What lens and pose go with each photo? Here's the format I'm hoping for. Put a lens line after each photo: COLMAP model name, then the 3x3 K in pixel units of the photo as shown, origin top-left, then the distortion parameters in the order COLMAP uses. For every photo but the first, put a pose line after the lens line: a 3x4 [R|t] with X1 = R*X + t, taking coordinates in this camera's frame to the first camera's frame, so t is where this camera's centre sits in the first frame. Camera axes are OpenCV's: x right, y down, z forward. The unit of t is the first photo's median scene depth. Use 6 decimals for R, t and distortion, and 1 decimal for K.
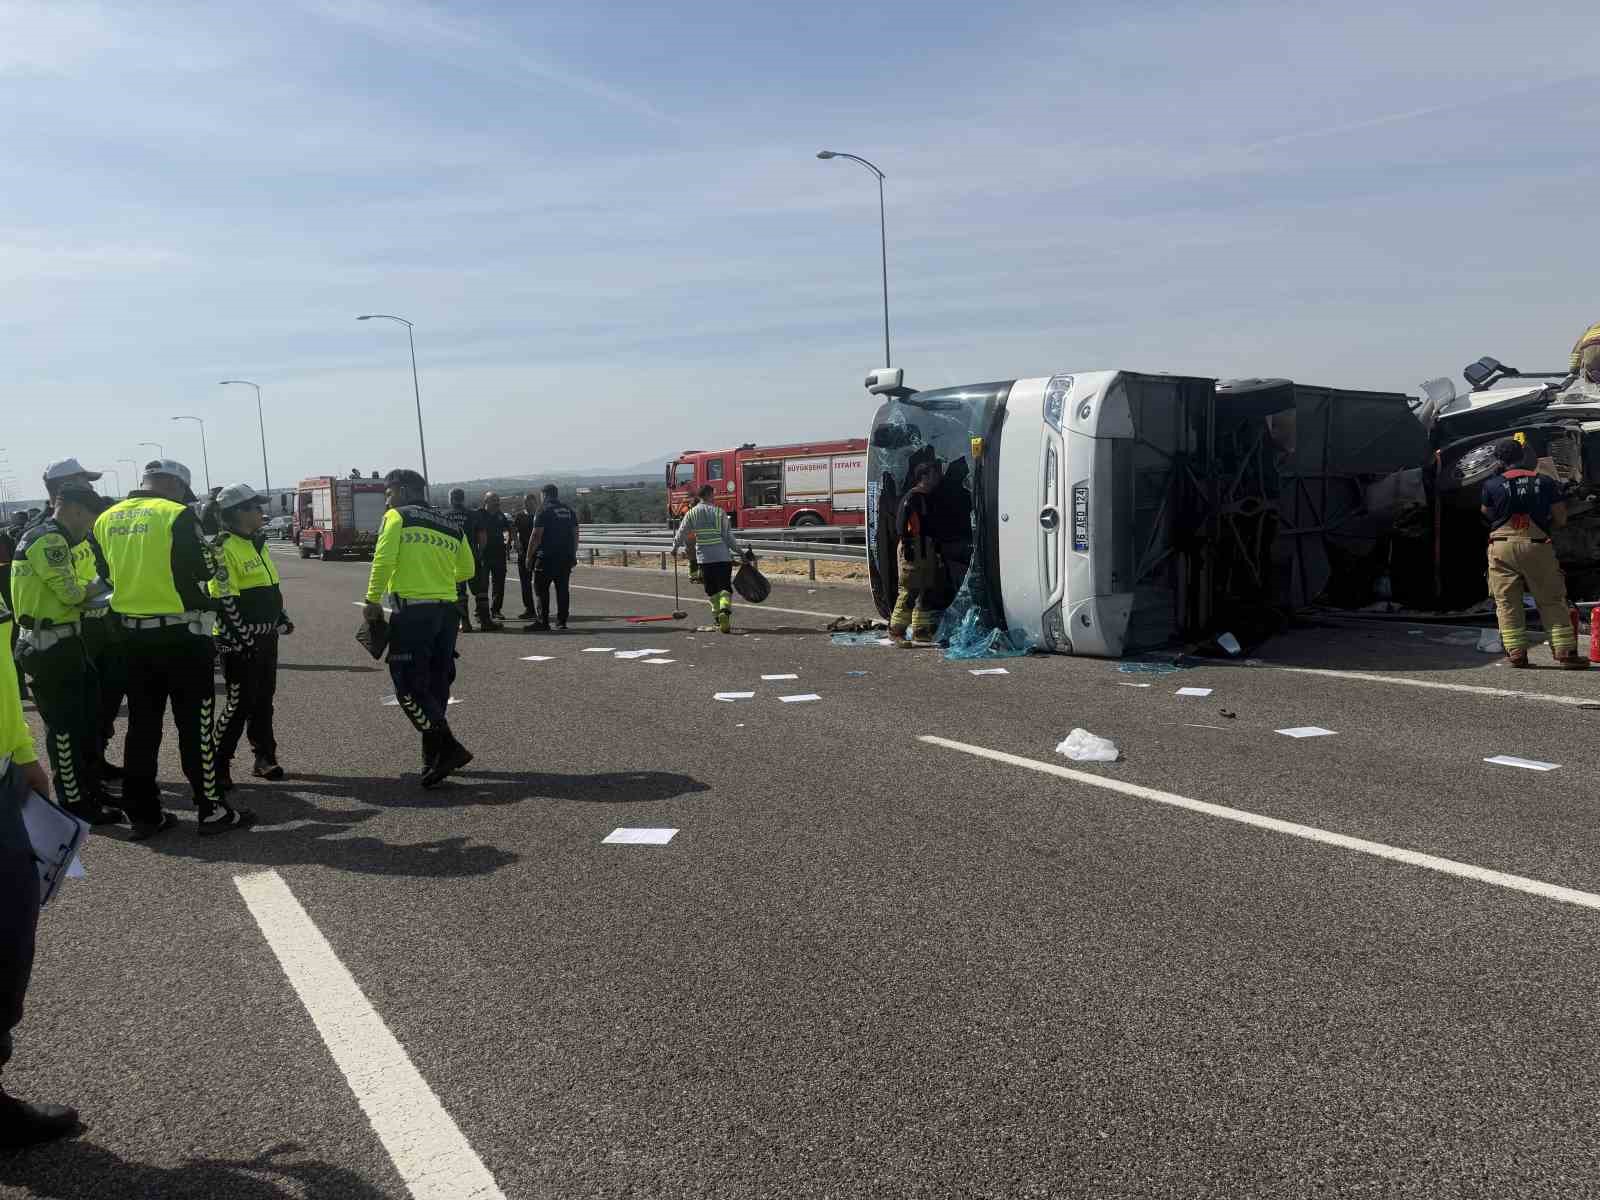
lens RADIAL K [[1121.1, 0, 818.3], [0, 1121.1, 592.0], [0, 0, 1]] dist [0.090013, -0.130700]
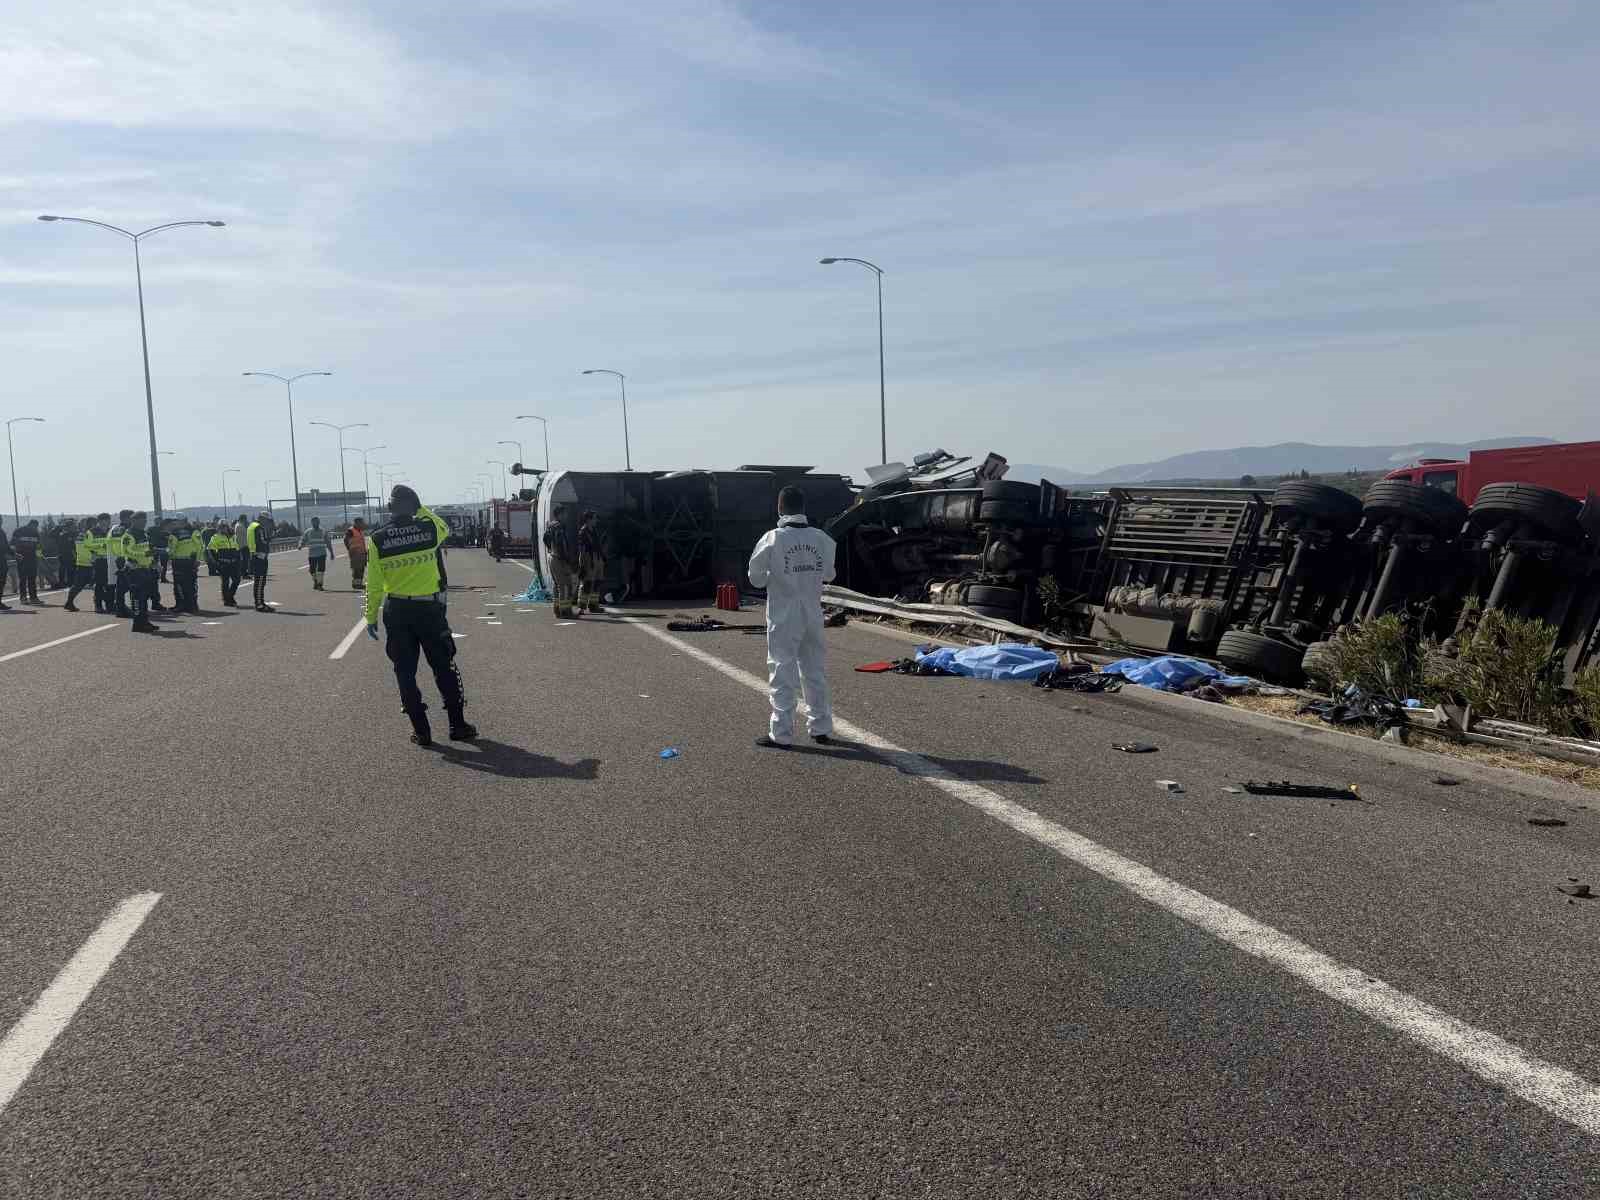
lens RADIAL K [[1132.4, 0, 793.1], [0, 1132.4, 603.0], [0, 0, 1]] dist [0.010083, -0.001583]
pose [[0.953070, 0.041547, -0.299887, 1.263021], [-0.042505, 0.999091, 0.003332, 0.030231], [0.299753, 0.009571, 0.953969, -0.893589]]
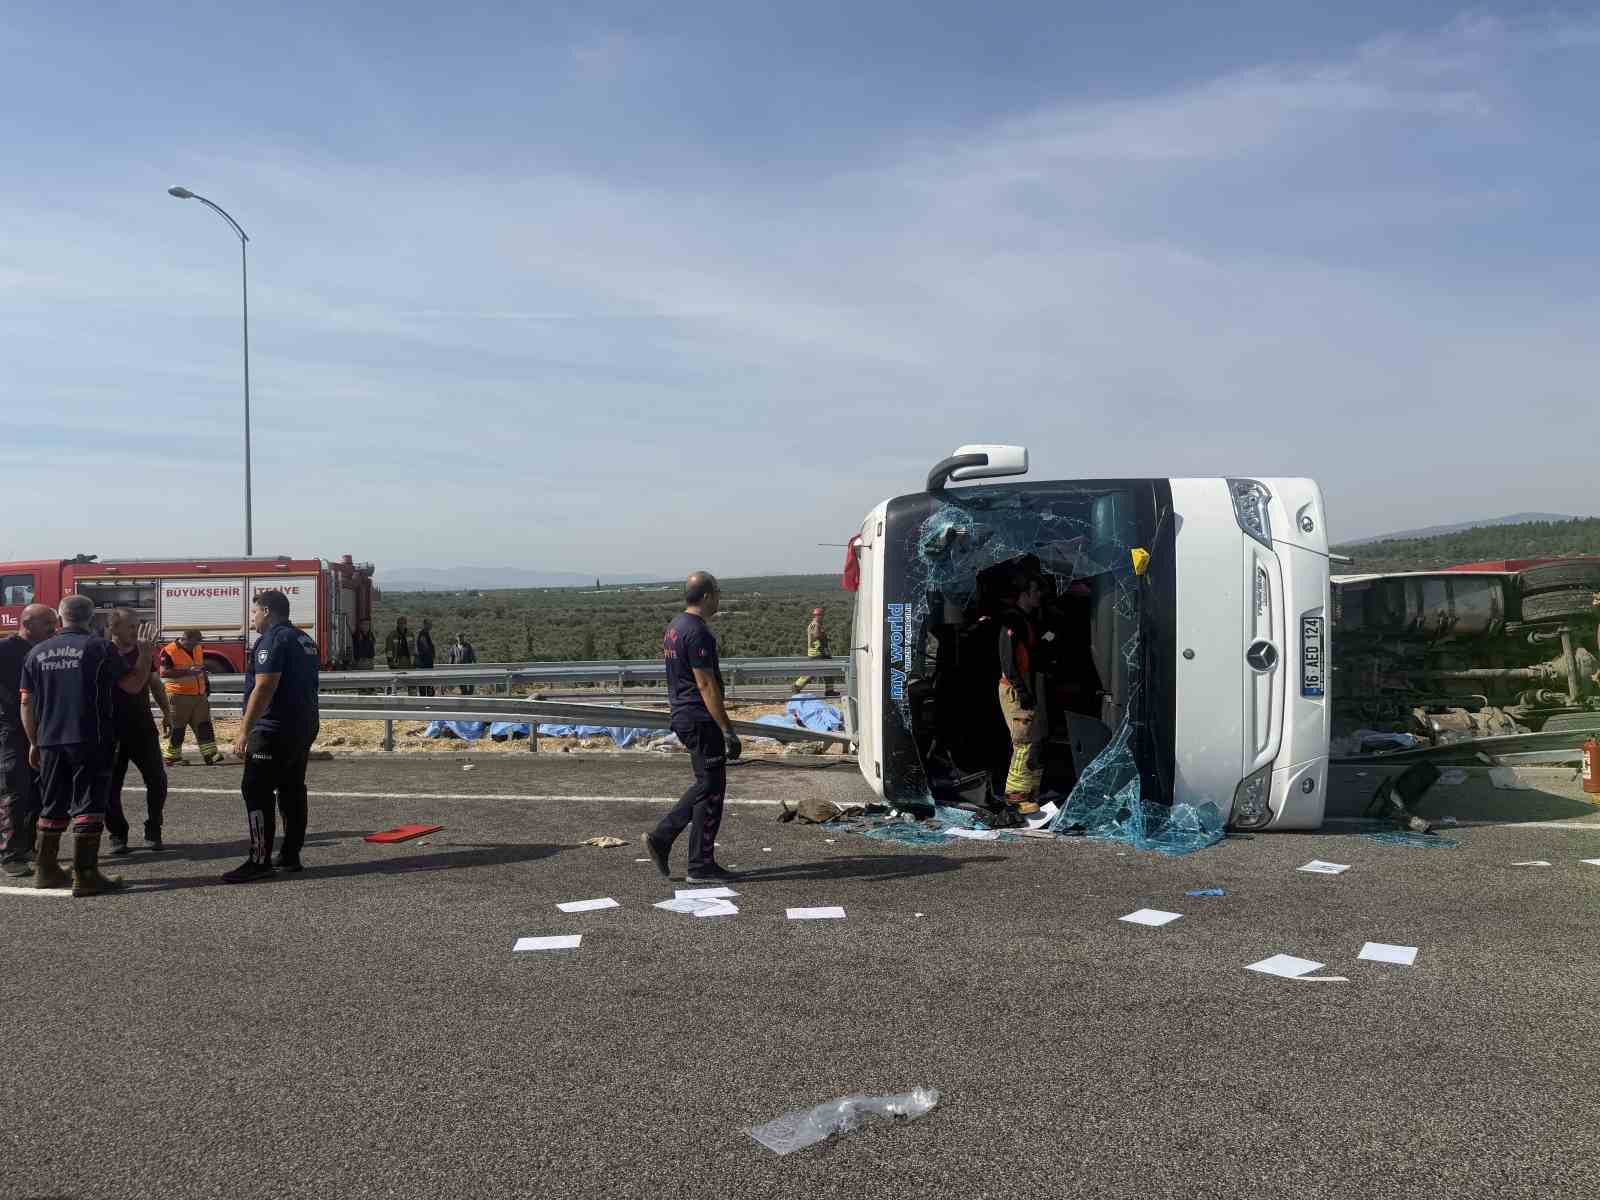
lens RADIAL K [[1132.4, 0, 793.1], [0, 1132.4, 603.0], [0, 0, 1]] dist [0.010083, -0.001583]
pose [[0.766590, 0.038203, 0.640999, -0.522568], [0.040696, 0.993332, -0.107871, -0.028768], [-0.640846, 0.108779, 0.759923, 0.582443]]
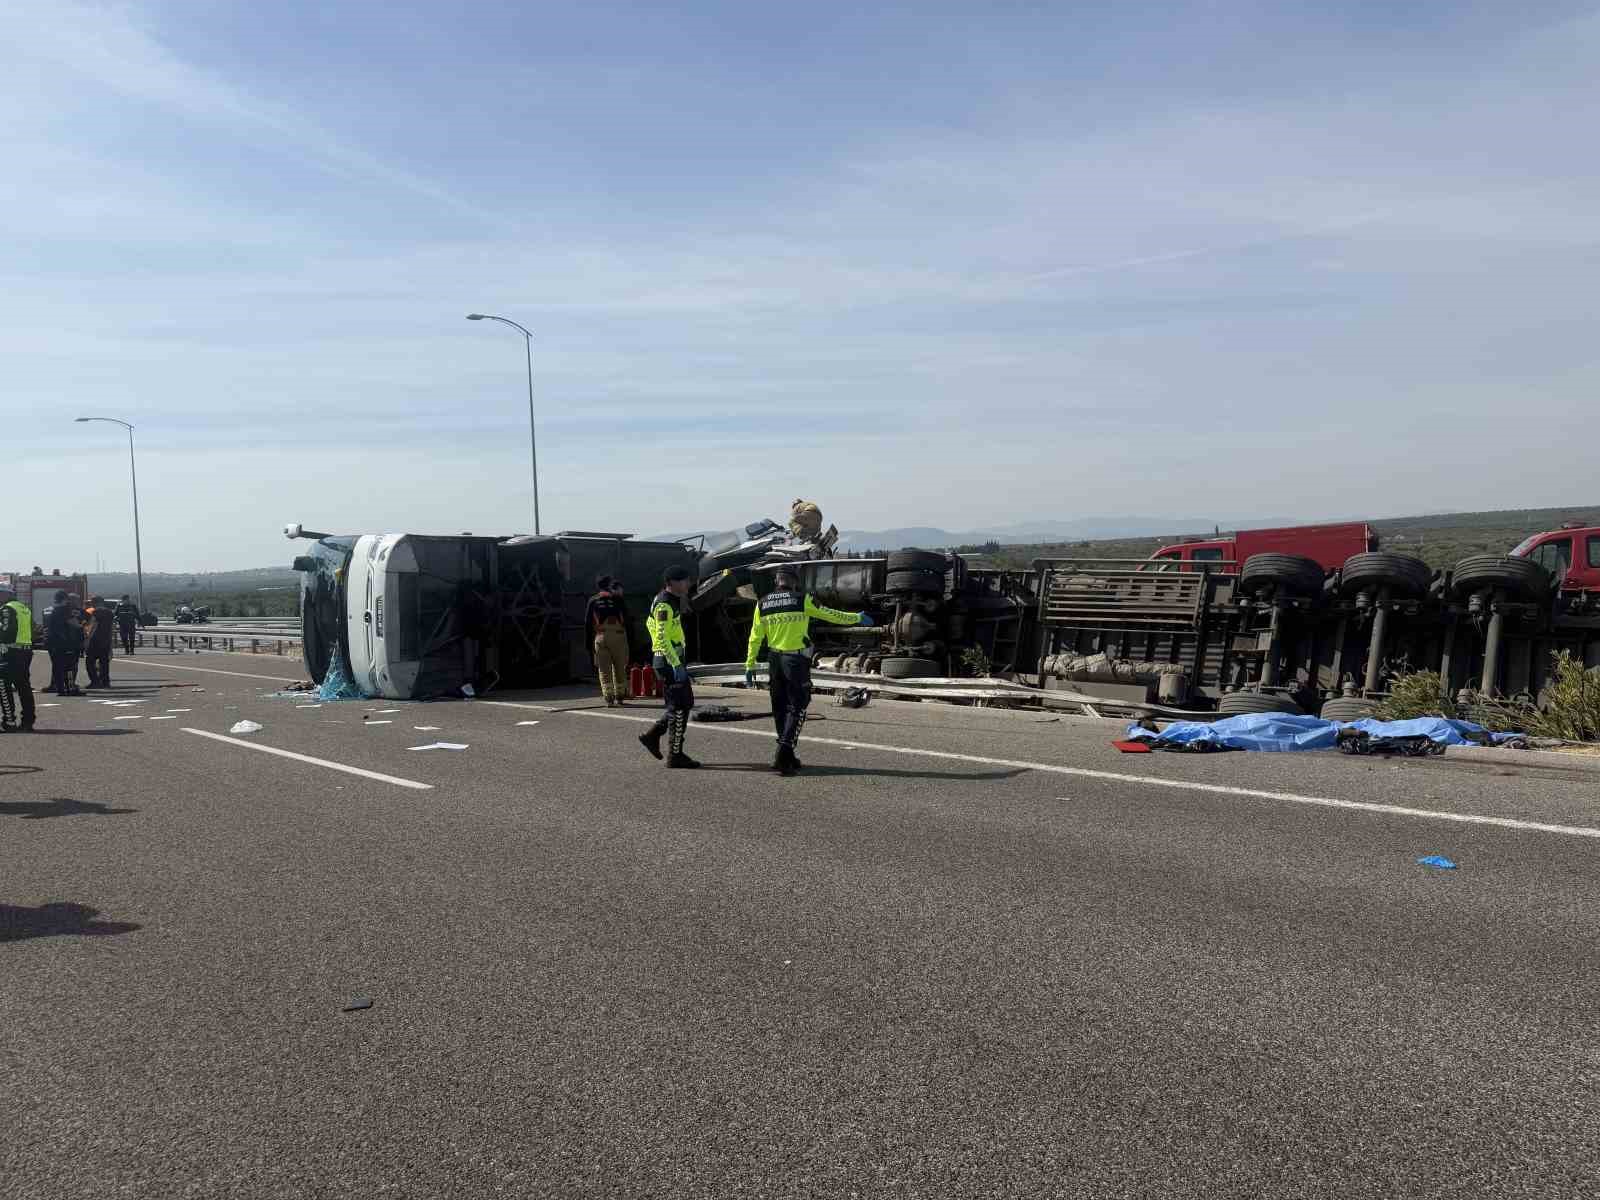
lens RADIAL K [[1121.1, 0, 818.3], [0, 1121.1, 592.0], [0, 0, 1]] dist [0.090013, -0.130700]
pose [[0.986020, 0.013038, 0.166115, 0.567863], [0.001059, 0.996423, -0.084493, 0.040235], [-0.166622, 0.083488, 0.982480, -0.772808]]
